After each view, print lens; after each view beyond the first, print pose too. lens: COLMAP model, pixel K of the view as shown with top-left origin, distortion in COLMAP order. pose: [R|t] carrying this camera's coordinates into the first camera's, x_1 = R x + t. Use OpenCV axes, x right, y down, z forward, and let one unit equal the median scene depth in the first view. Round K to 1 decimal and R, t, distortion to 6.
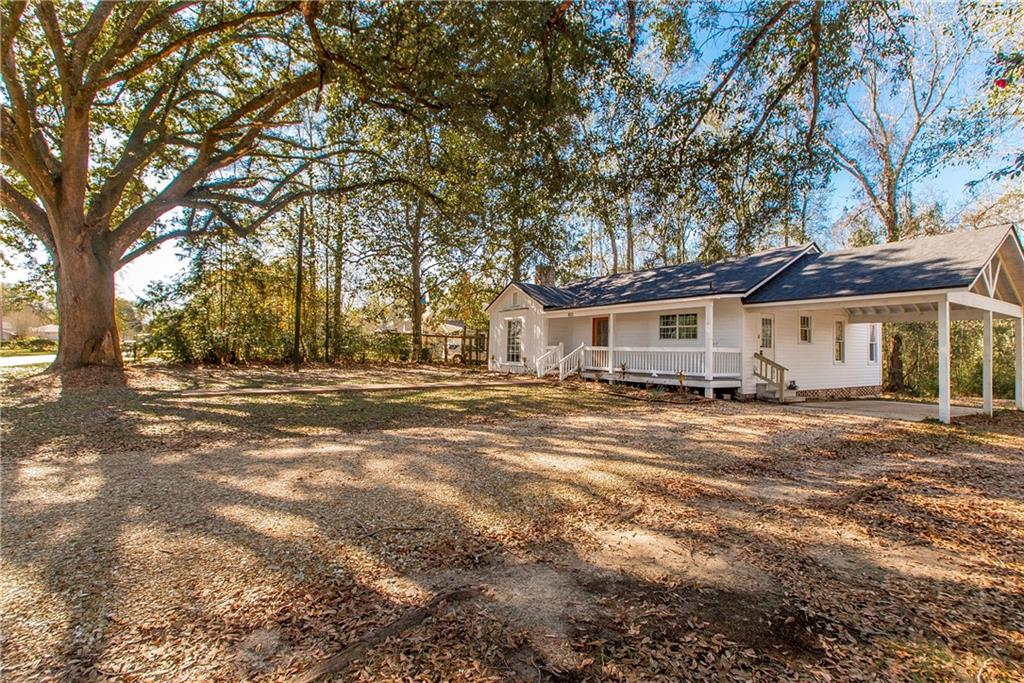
lens RADIAL K [[473.1, 0, 517.3], [0, 473.1, 331.9], [0, 0, 1]] dist [0.002097, -0.000186]
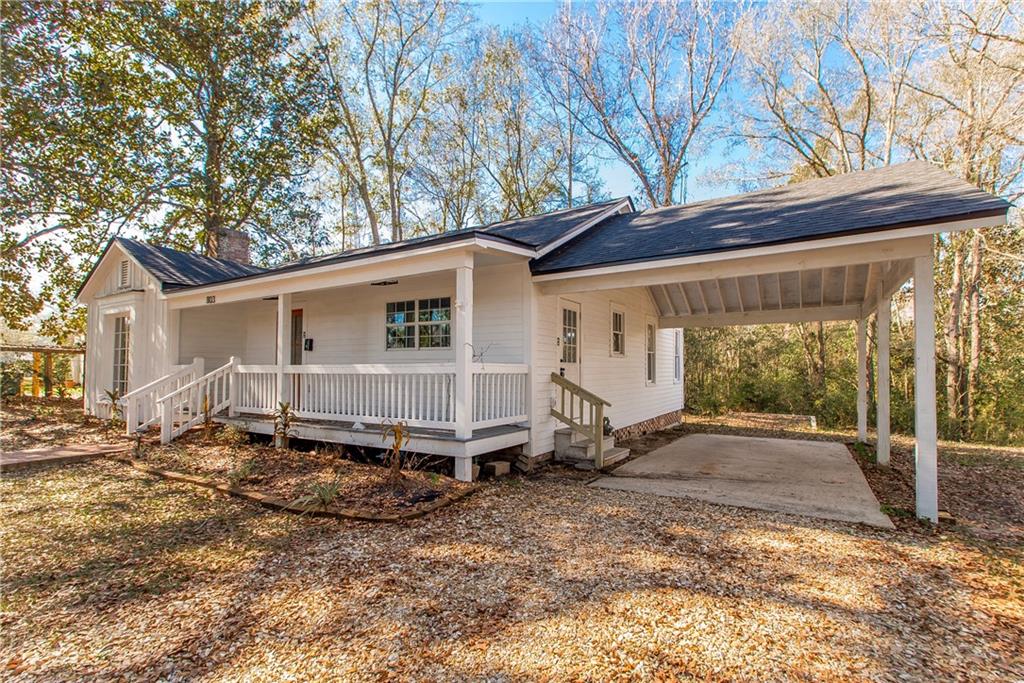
lens RADIAL K [[473.1, 0, 512.7], [0, 473.1, 346.9], [0, 0, 1]] dist [0.002097, -0.000186]
pose [[0.911846, 0.002859, 0.410522, 0.247168], [-0.000174, 0.999978, -0.006576, 0.018718], [-0.410532, 0.005925, 0.911827, 0.540558]]
